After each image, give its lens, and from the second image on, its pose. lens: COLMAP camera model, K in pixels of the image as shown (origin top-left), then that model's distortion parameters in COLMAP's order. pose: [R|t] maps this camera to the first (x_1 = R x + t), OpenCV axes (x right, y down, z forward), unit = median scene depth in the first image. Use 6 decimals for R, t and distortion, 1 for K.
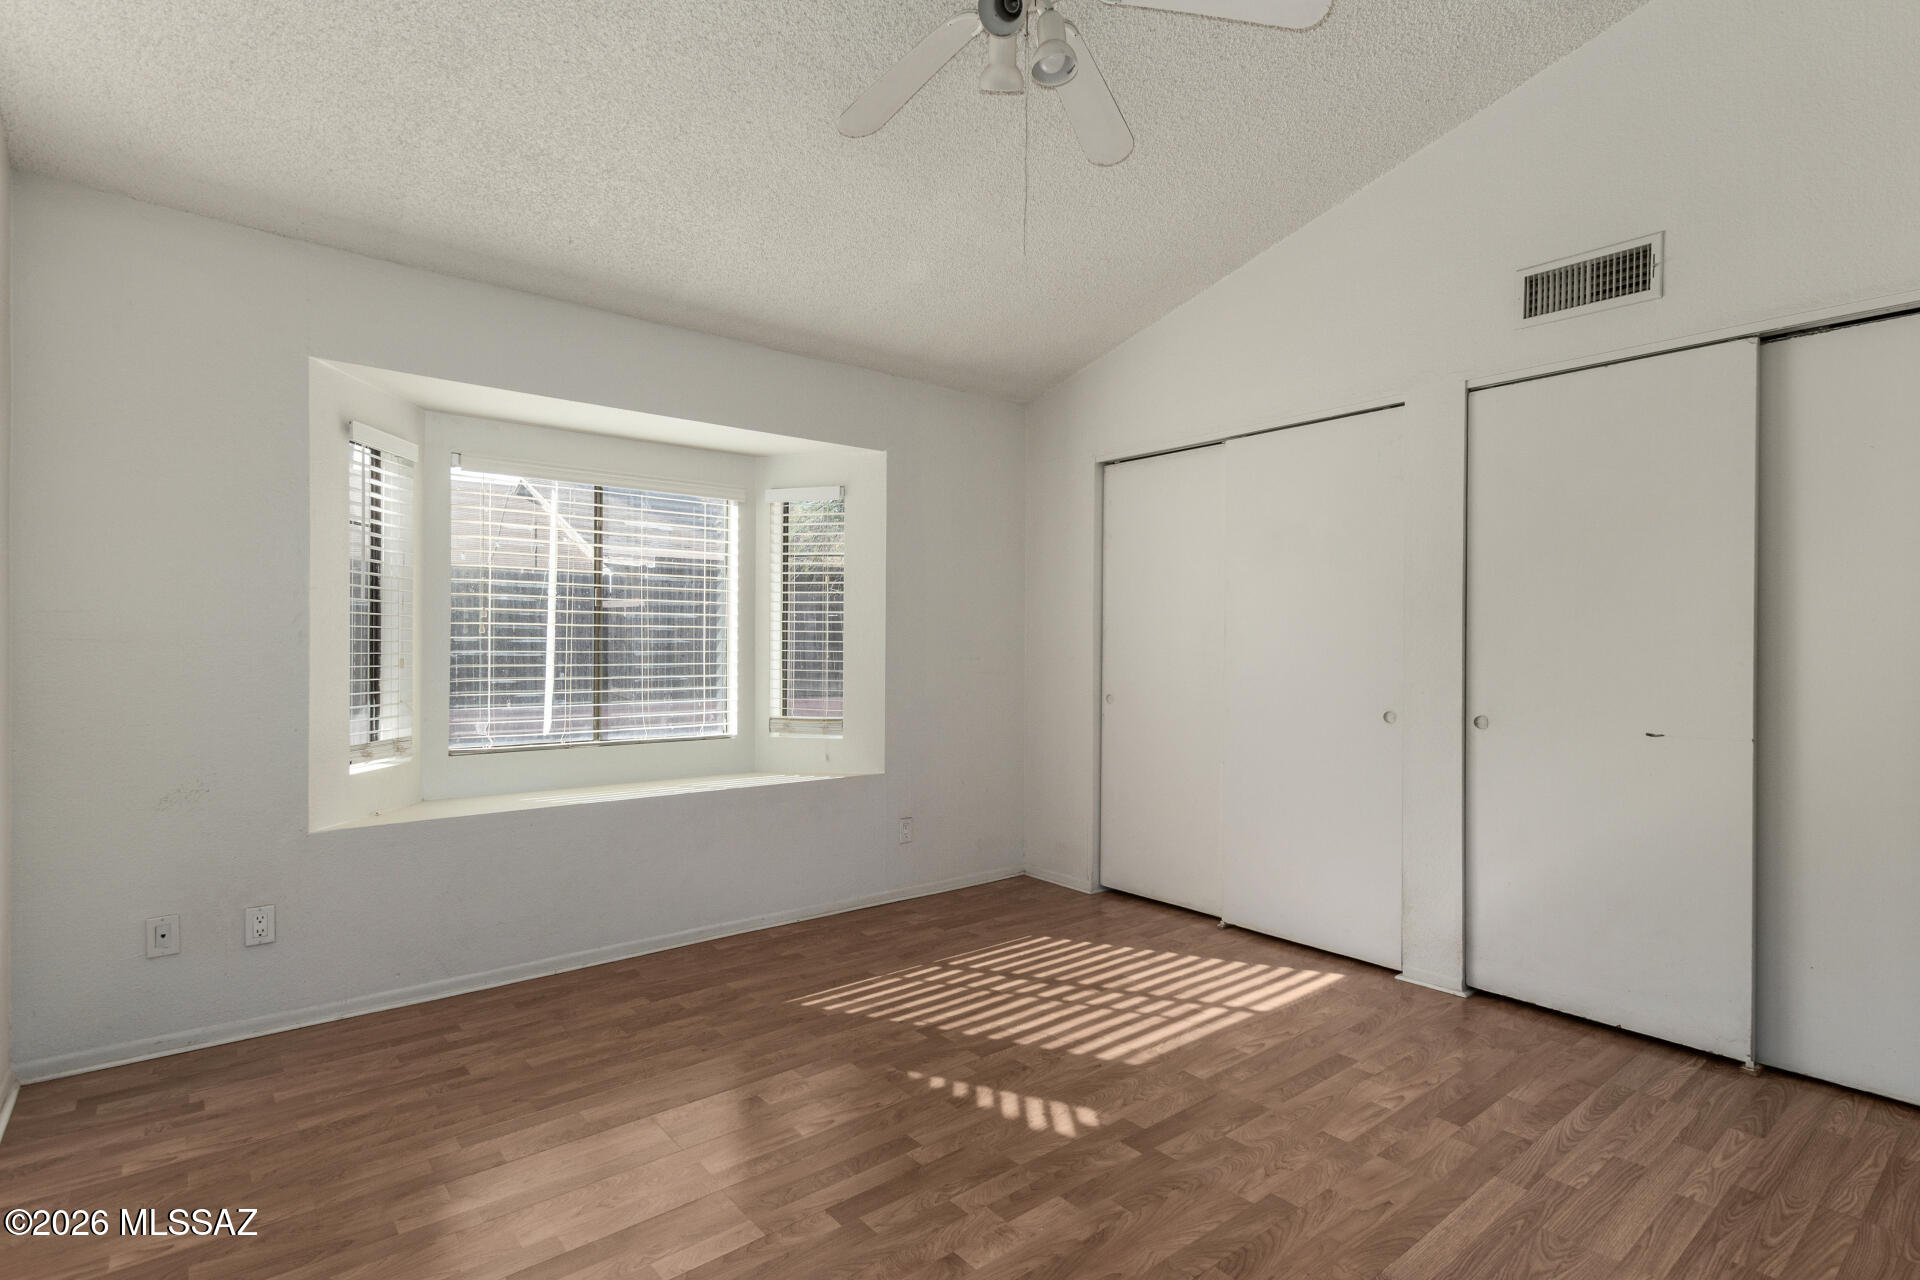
lens RADIAL K [[943.0, 0, 987.8], [0, 943.0, 644.6], [0, 0, 1]] dist [0.002039, -0.000400]
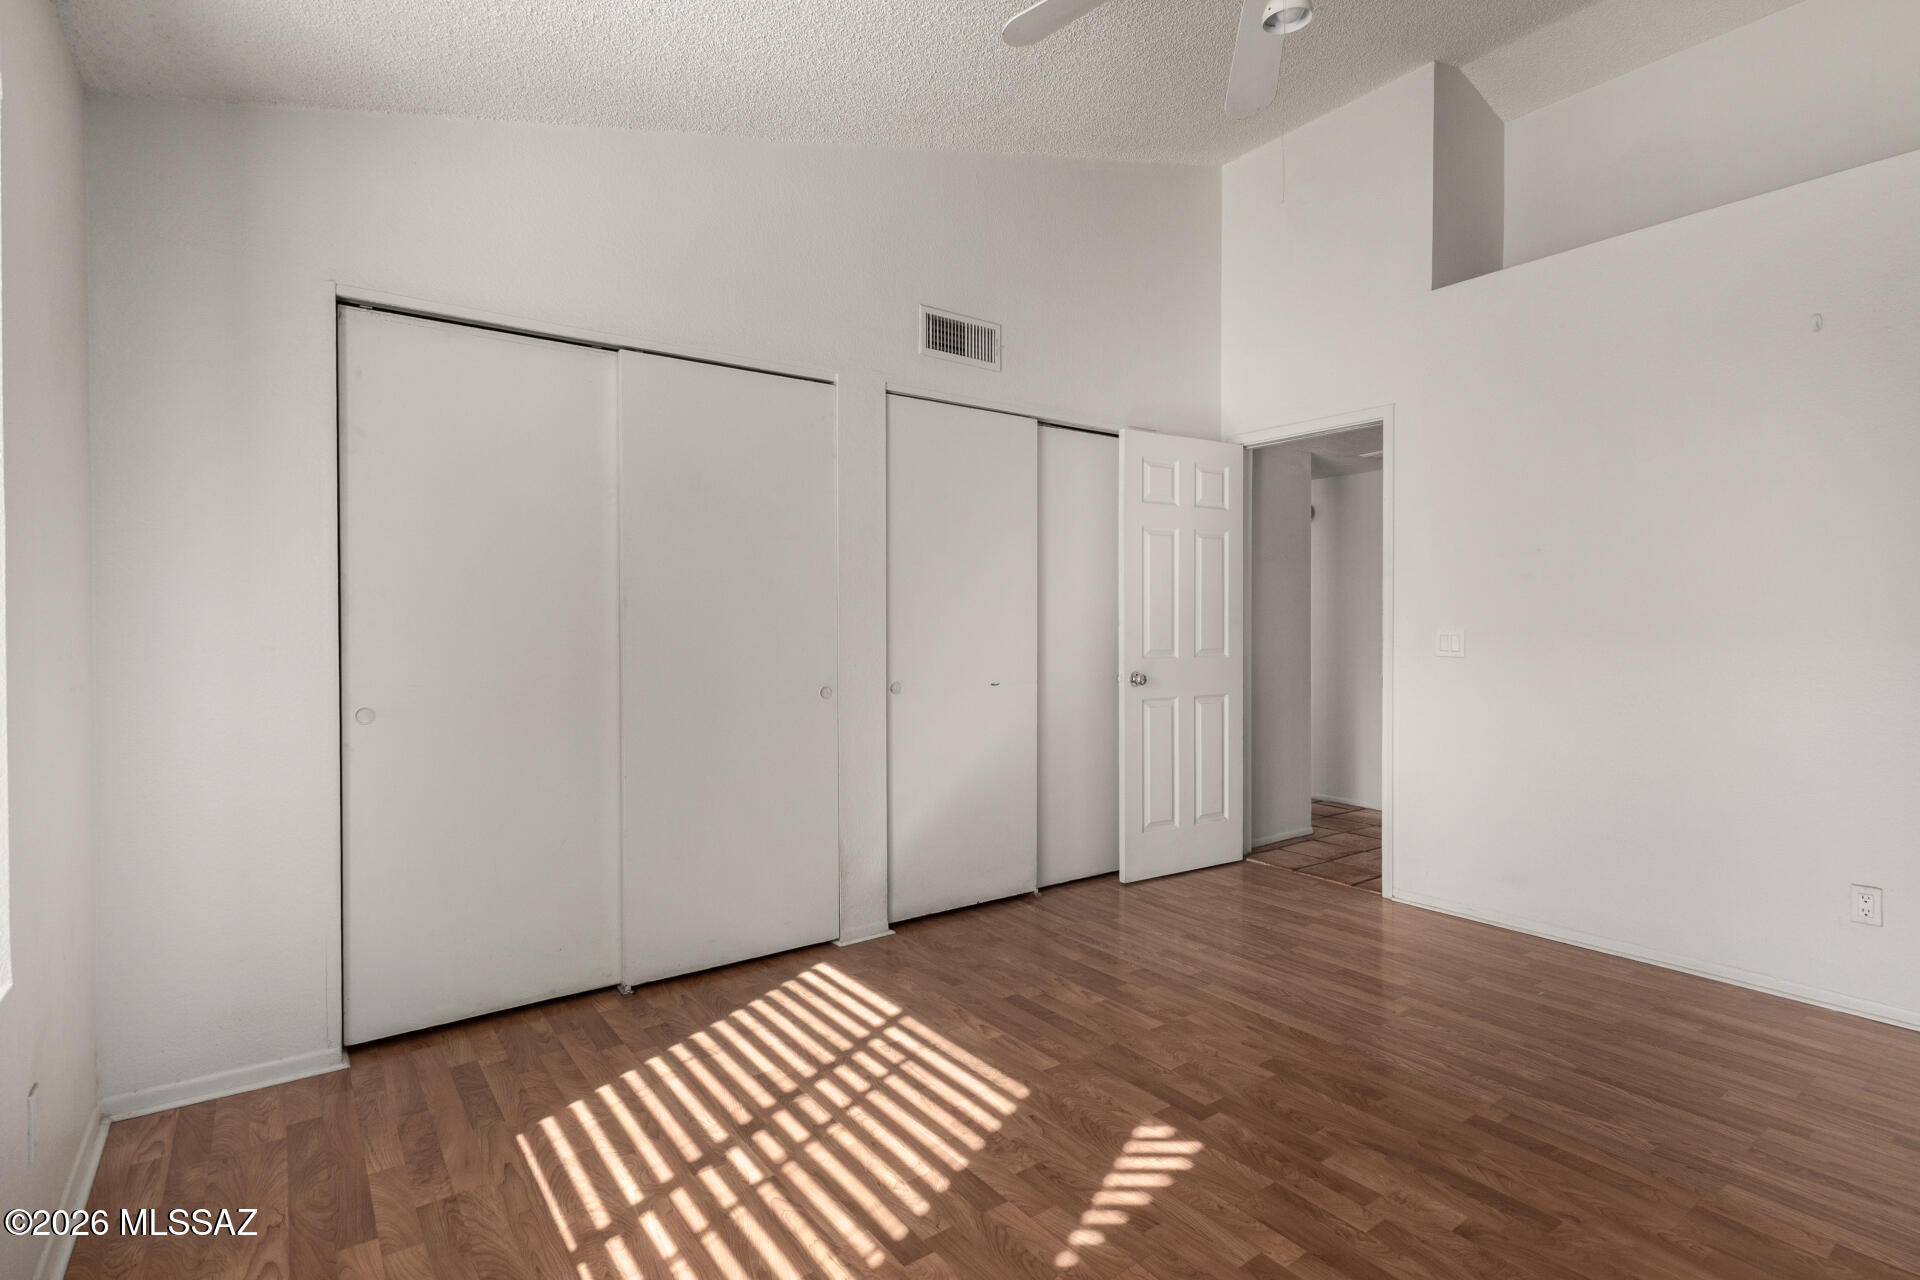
lens RADIAL K [[941.1, 0, 996.4], [0, 941.1, 637.6], [0, 0, 1]] dist [0.027651, -0.000376]
pose [[0.048140, -0.018810, 0.998663, -0.603922], [0.000544, 0.999823, 0.018805, -0.000503], [-0.998840, -0.000362, 0.048142, 0.819794]]
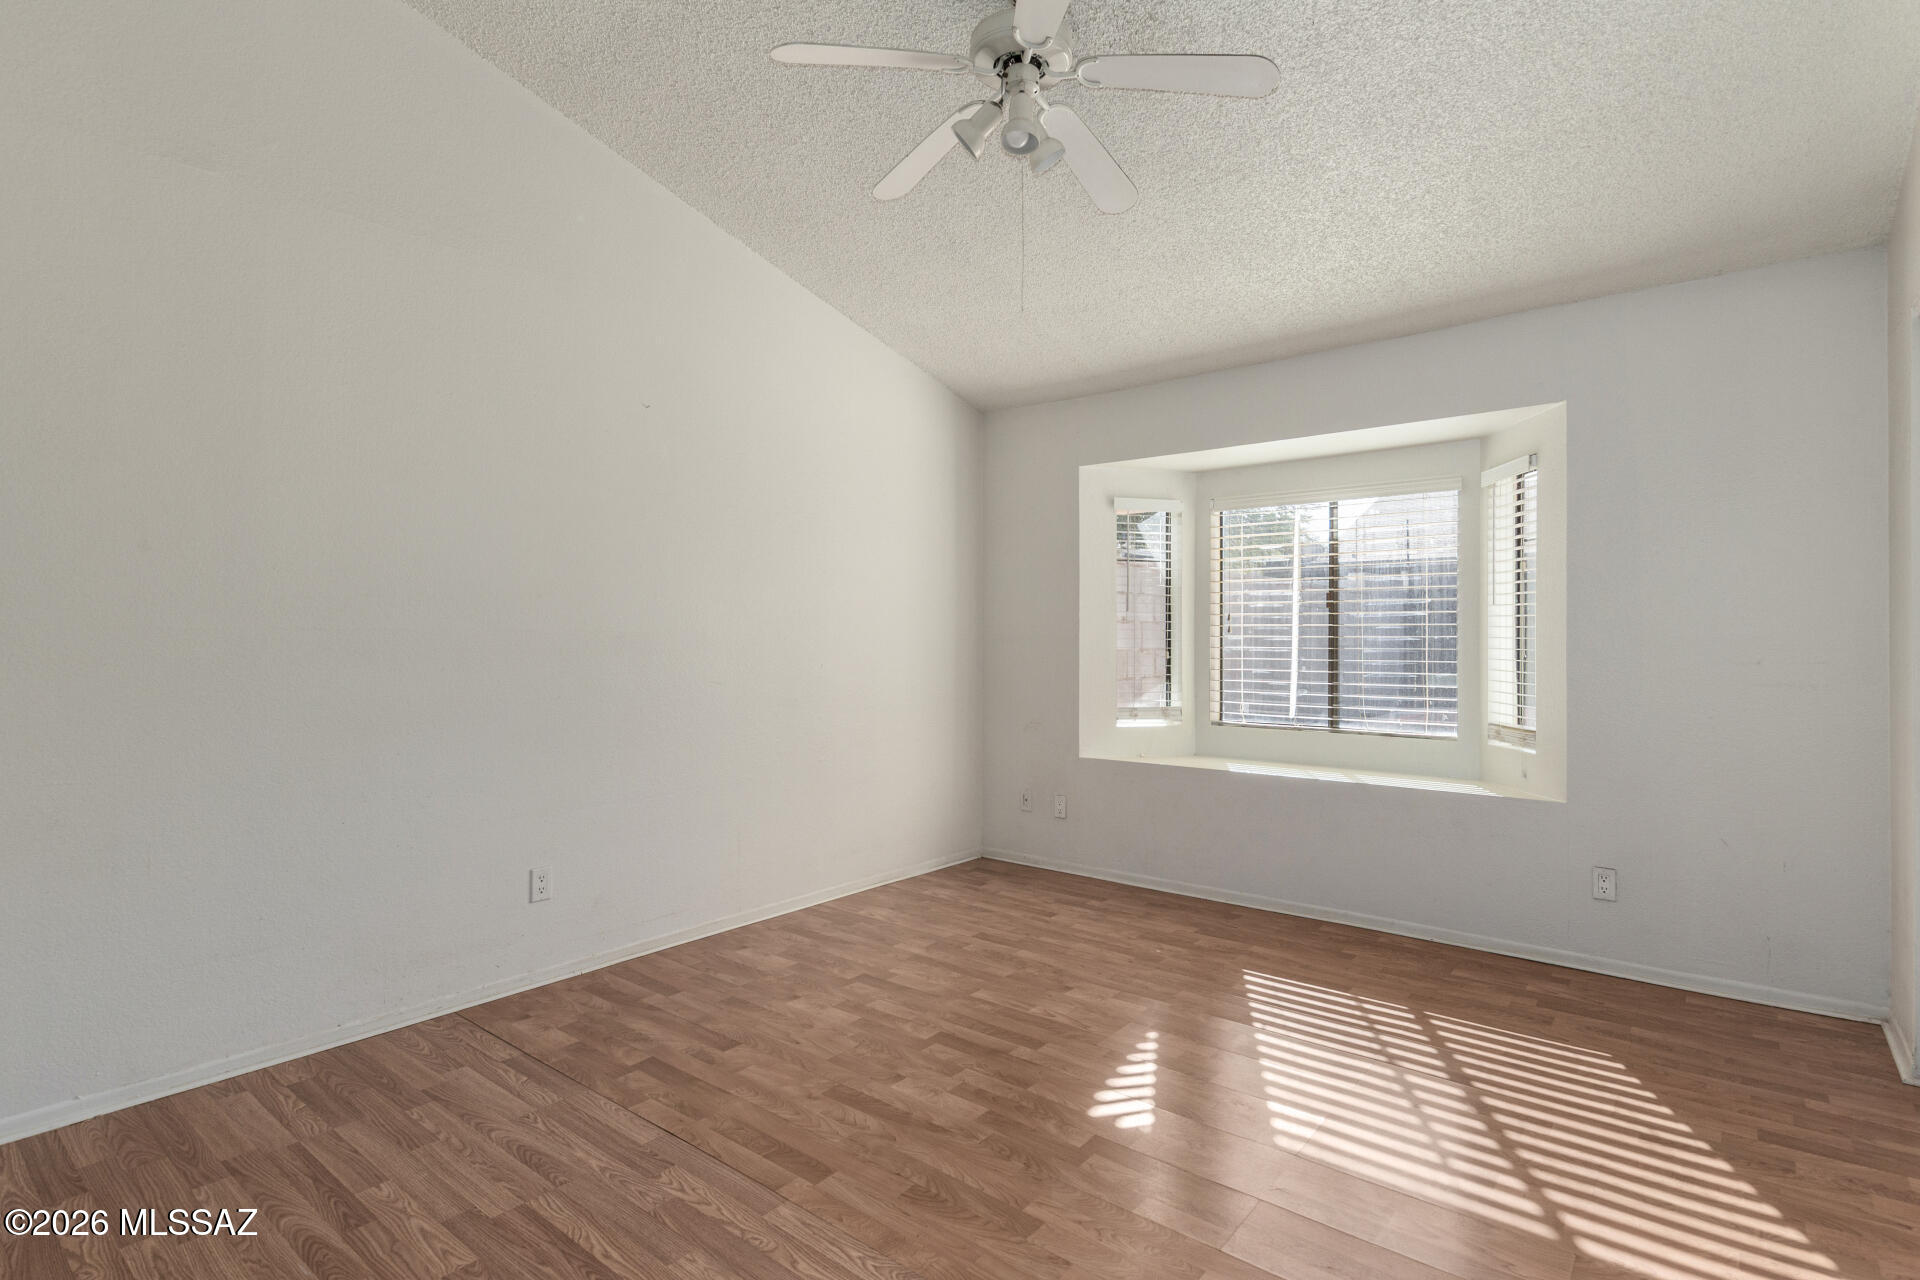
lens RADIAL K [[943.0, 0, 987.8], [0, 943.0, 644.6], [0, 0, 1]] dist [0.002039, -0.000400]
pose [[0.186577, 0.003698, -0.982433, 0.776594], [-0.000889, 0.999993, 0.003596, -0.000952], [0.982440, 0.000203, 0.186579, 0.490876]]
